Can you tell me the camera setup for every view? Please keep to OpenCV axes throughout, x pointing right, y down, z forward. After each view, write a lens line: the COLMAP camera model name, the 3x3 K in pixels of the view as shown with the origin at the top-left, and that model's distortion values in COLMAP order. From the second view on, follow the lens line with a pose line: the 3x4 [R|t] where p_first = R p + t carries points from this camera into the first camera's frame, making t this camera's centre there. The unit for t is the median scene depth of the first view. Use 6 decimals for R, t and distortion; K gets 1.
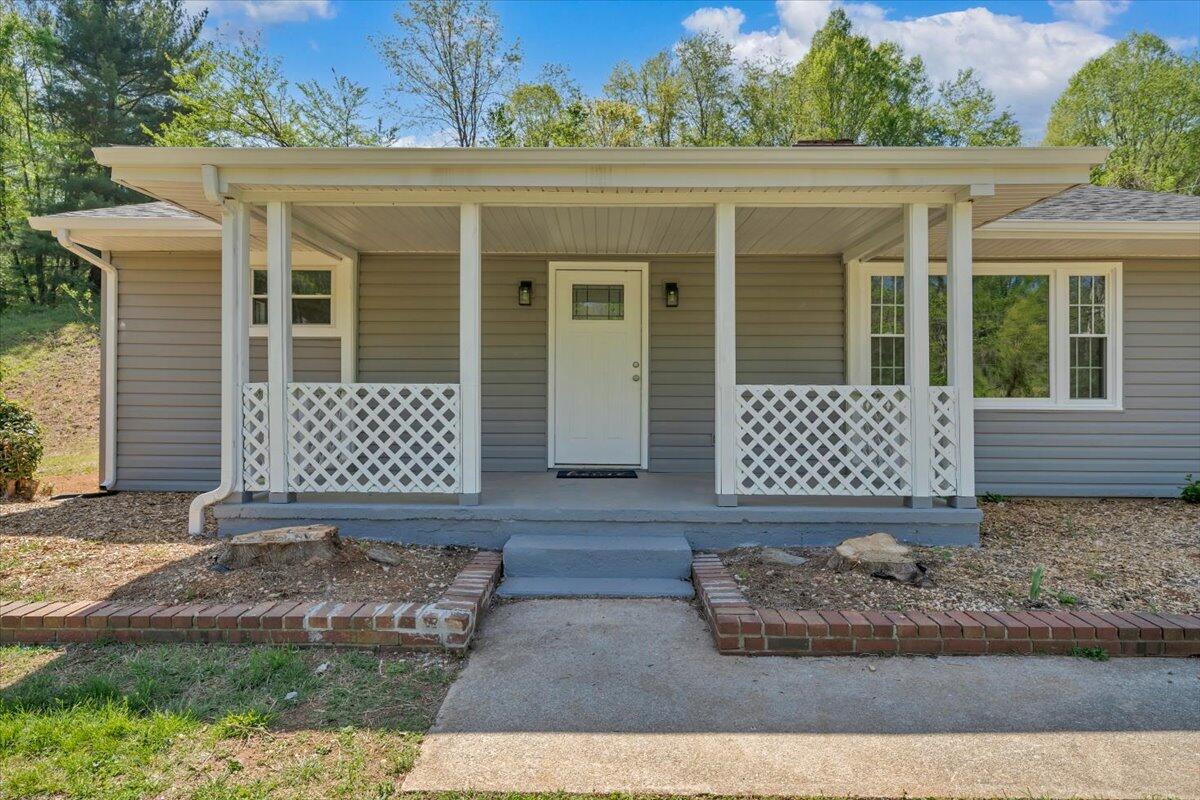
lens RADIAL K [[613.9, 0, 597.5], [0, 613.9, 393.4], [0, 0, 1]] dist [0.005429, 0.000769]
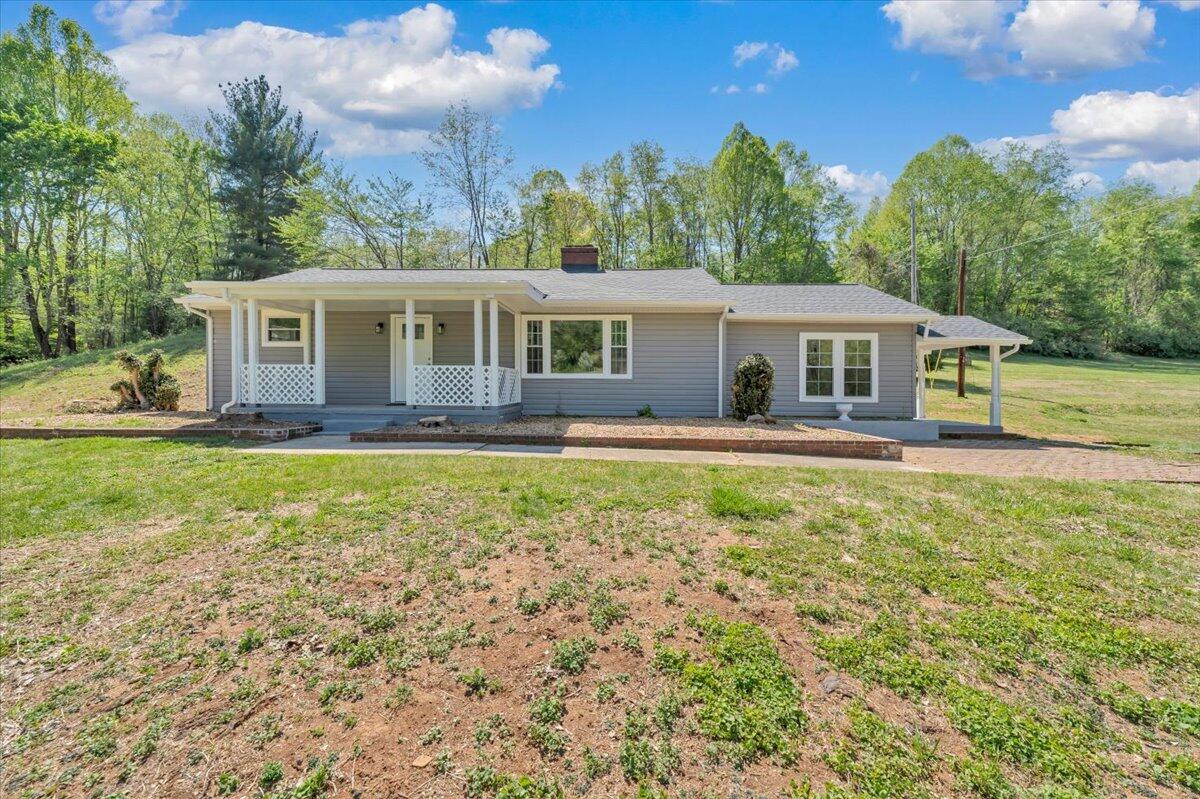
lens RADIAL K [[442.0, 0, 602.4], [0, 442.0, 394.8], [0, 0, 1]] dist [-0.002099, -0.000210]
pose [[0.999381, 0.004506, -0.034901, 0.790638], [-0.003588, 0.999648, 0.026297, 0.043627], [0.035008, -0.026156, 0.999045, -0.658266]]
